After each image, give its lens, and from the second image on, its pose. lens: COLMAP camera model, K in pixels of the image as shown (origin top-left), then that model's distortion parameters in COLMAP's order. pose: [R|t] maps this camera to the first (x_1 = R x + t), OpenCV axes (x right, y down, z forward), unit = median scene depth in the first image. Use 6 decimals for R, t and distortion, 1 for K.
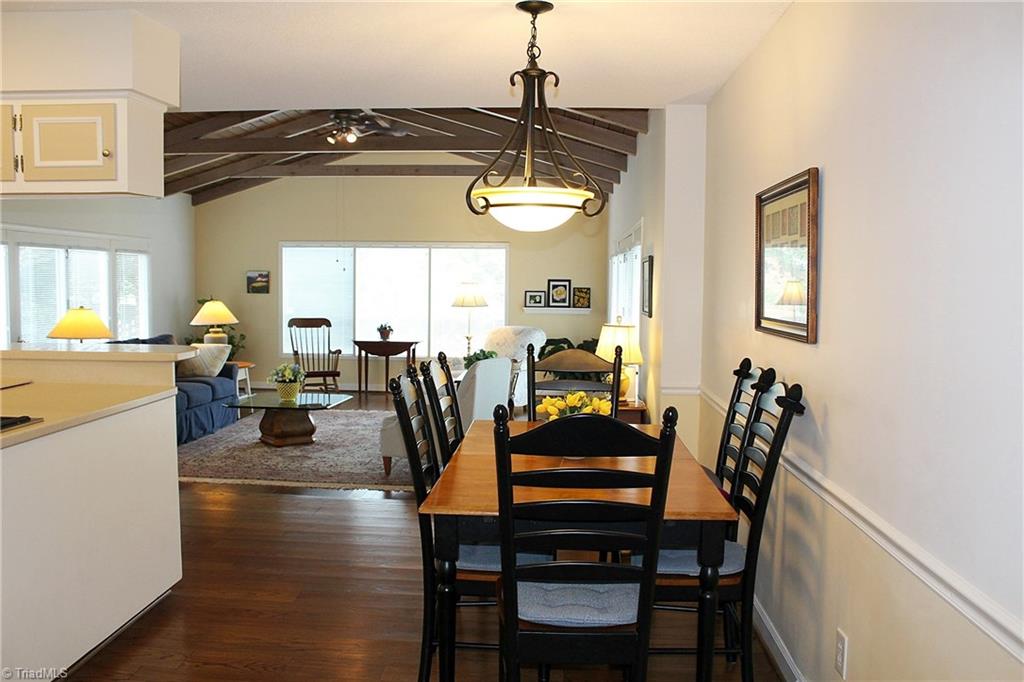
lens RADIAL K [[877.3, 0, 510.8], [0, 877.3, 338.8], [0, 0, 1]] dist [-0.101617, 0.011287]
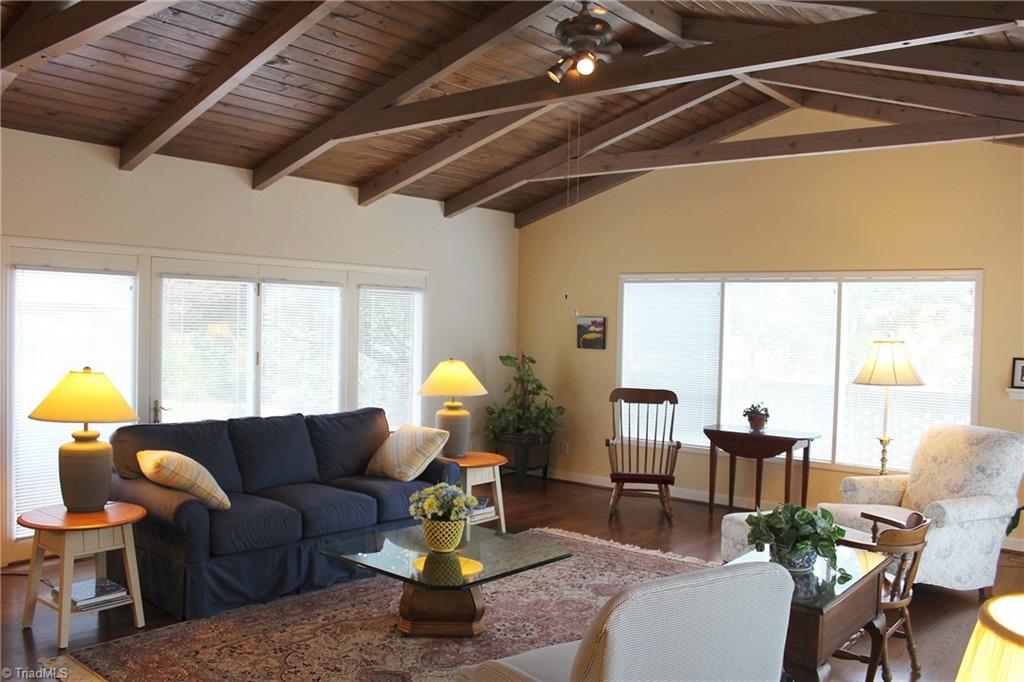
lens RADIAL K [[877.3, 0, 515.2], [0, 877.3, 346.2], [0, 0, 1]] dist [-0.101617, 0.011287]
pose [[0.818965, 0.024683, -0.573312, 0.066117], [-0.052129, 0.998144, -0.031491, -0.029931], [0.571470, 0.055676, 0.818732, 0.400616]]
